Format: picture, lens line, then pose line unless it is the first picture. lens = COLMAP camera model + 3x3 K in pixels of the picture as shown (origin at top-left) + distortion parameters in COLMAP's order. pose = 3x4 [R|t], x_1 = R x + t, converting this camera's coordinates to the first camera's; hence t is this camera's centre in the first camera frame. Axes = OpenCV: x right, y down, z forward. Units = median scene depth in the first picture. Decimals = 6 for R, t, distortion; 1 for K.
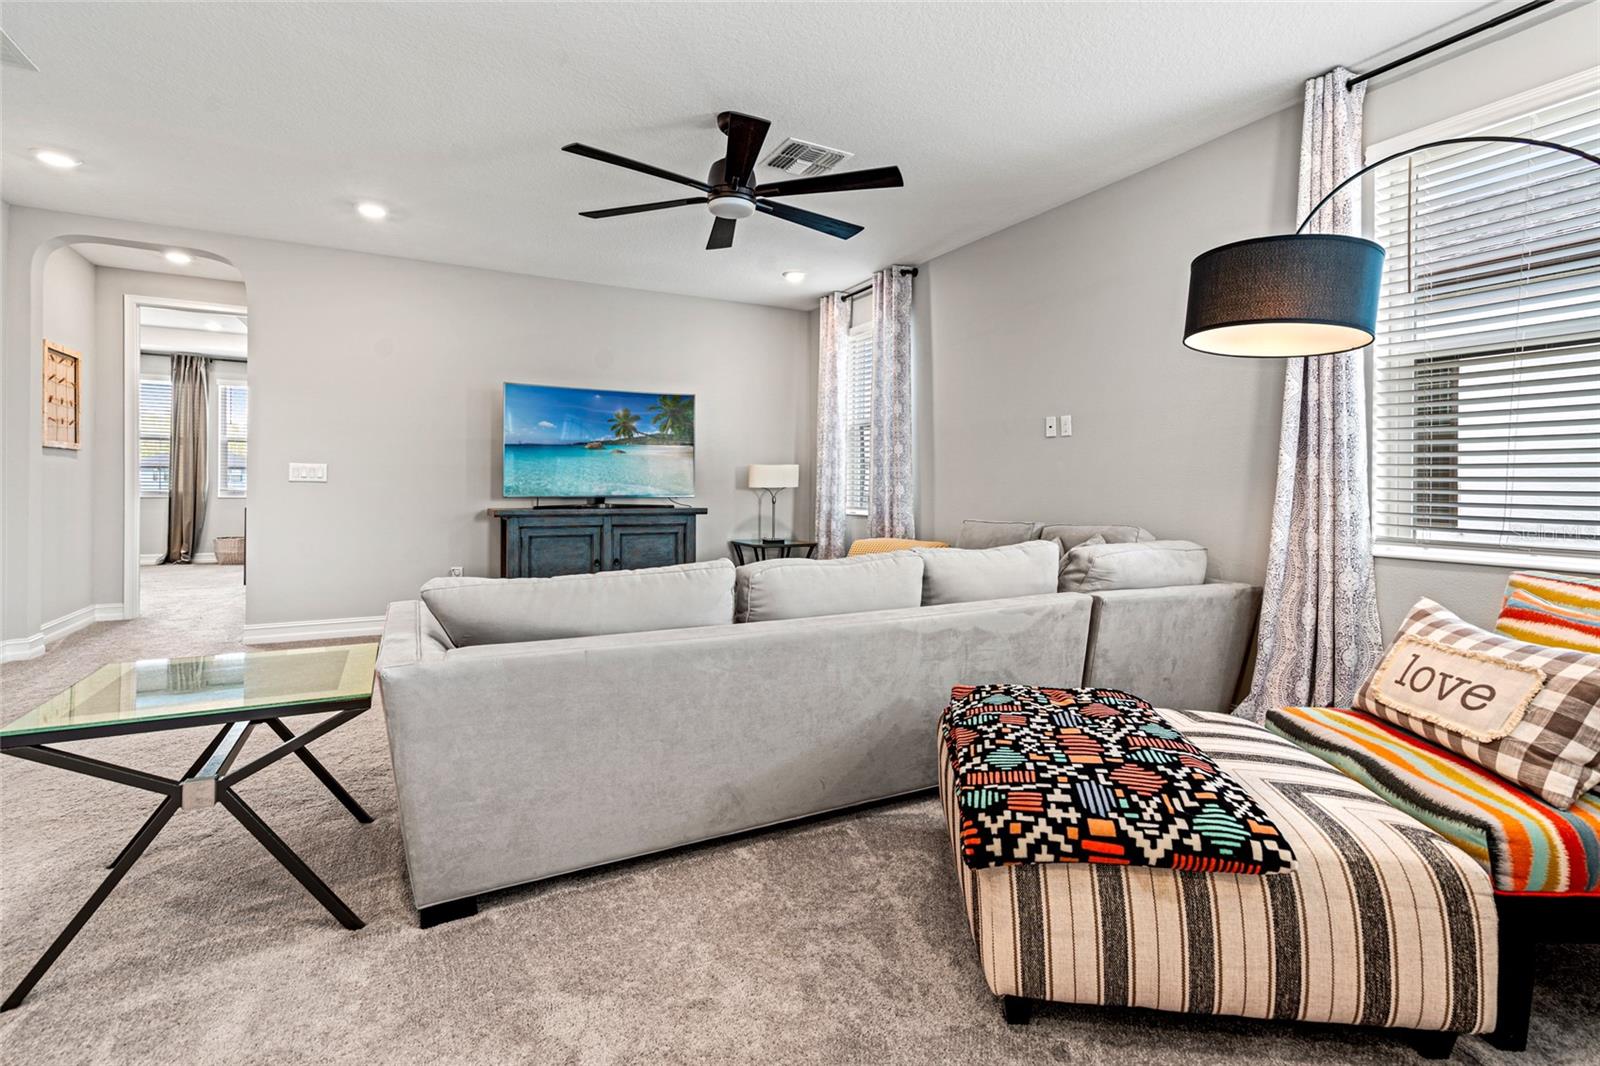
lens RADIAL K [[736.1, 0, 800.6], [0, 736.1, 529.8], [0, 0, 1]] dist [0.008043, -0.000732]
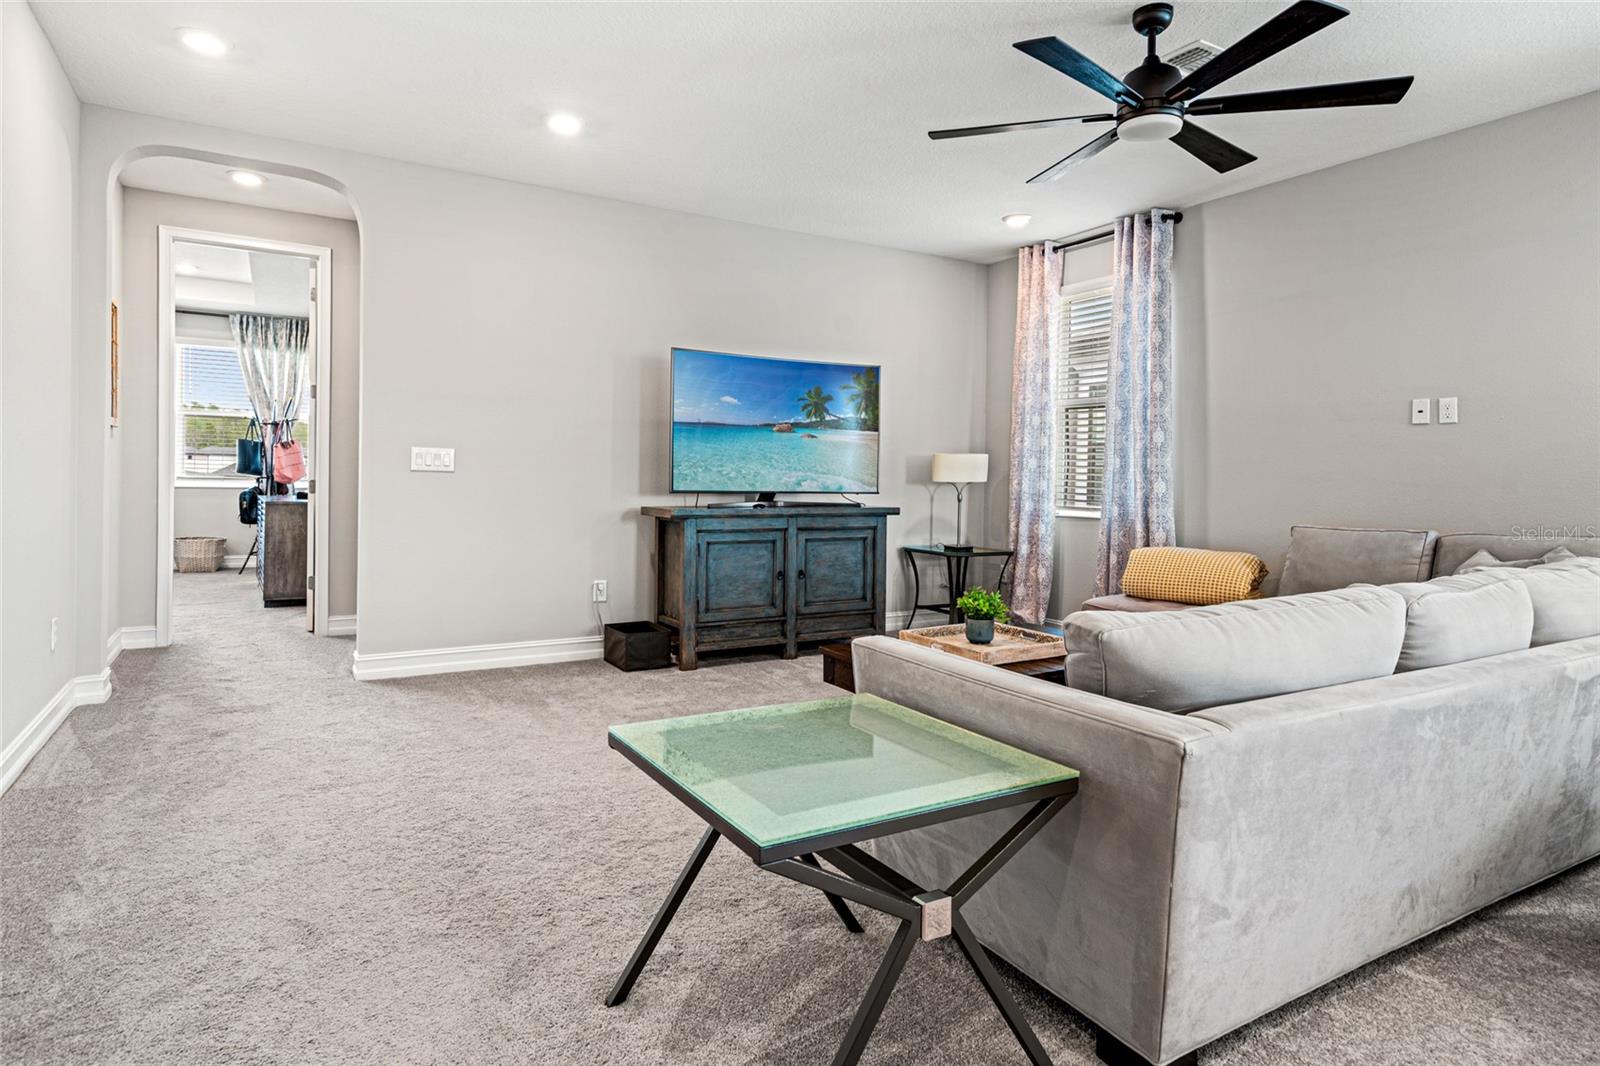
lens RADIAL K [[880.3, 0, 798.5], [0, 880.3, 534.2], [0, 0, 1]] dist [0.021317, -0.001732]
pose [[0.998952, 0.004954, 0.045504, -0.297905], [-0.005259, 0.999965, 0.006568, -0.006329], [-0.045470, -0.006800, 0.998943, 0.044795]]
